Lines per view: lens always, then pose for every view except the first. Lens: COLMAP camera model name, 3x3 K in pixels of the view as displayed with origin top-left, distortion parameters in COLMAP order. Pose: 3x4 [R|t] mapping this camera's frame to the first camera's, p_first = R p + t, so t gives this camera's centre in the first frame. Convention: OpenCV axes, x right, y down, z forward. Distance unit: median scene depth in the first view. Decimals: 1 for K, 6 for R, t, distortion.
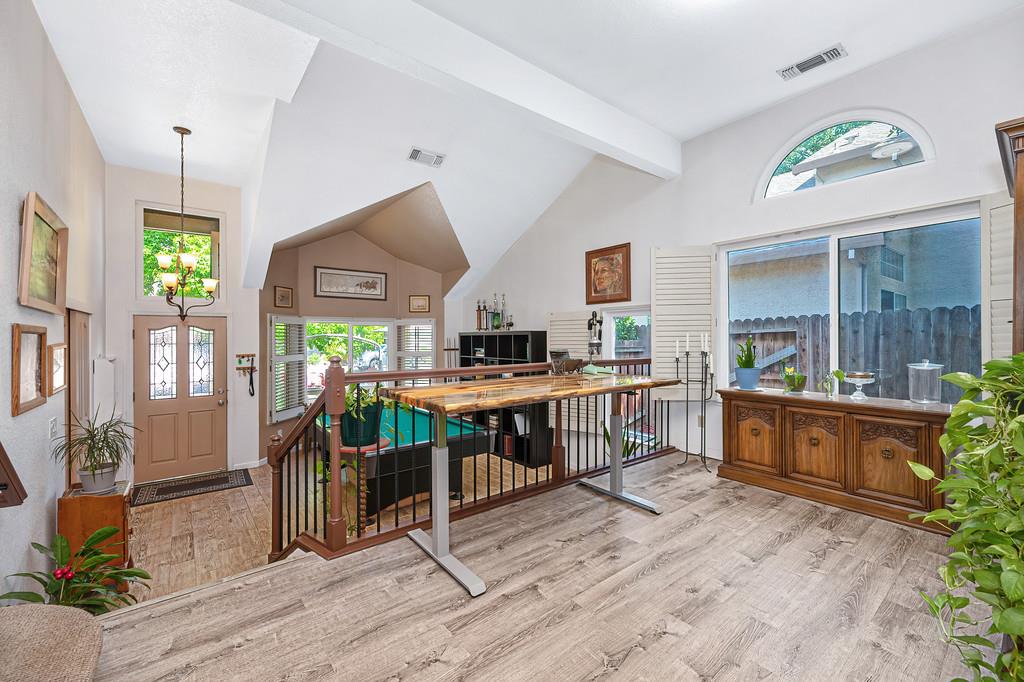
lens RADIAL K [[407.7, 0, 507.2], [0, 407.7, 334.2], [0, 0, 1]] dist [-0.002519, 0.000496]
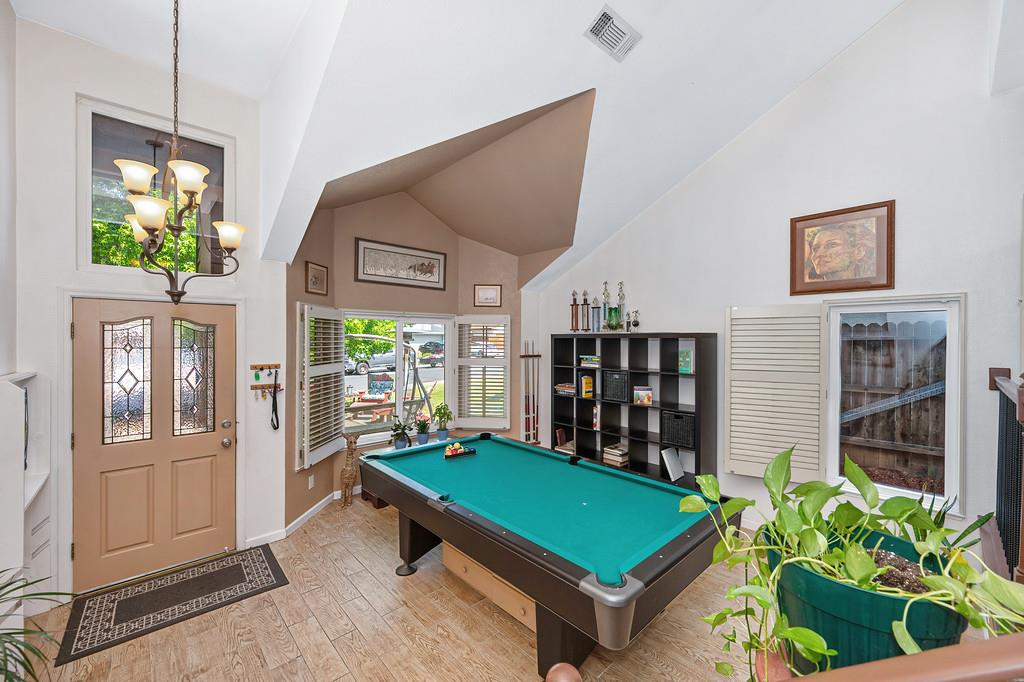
lens RADIAL K [[407.7, 0, 521.4], [0, 407.7, 340.4], [0, 0, 1]] dist [-0.002519, 0.000496]
pose [[0.996780, 0.009343, 0.079640, -0.292764], [-0.010007, 0.999918, 0.007945, 0.002561], [-0.079559, -0.008716, 0.996792, 0.331683]]
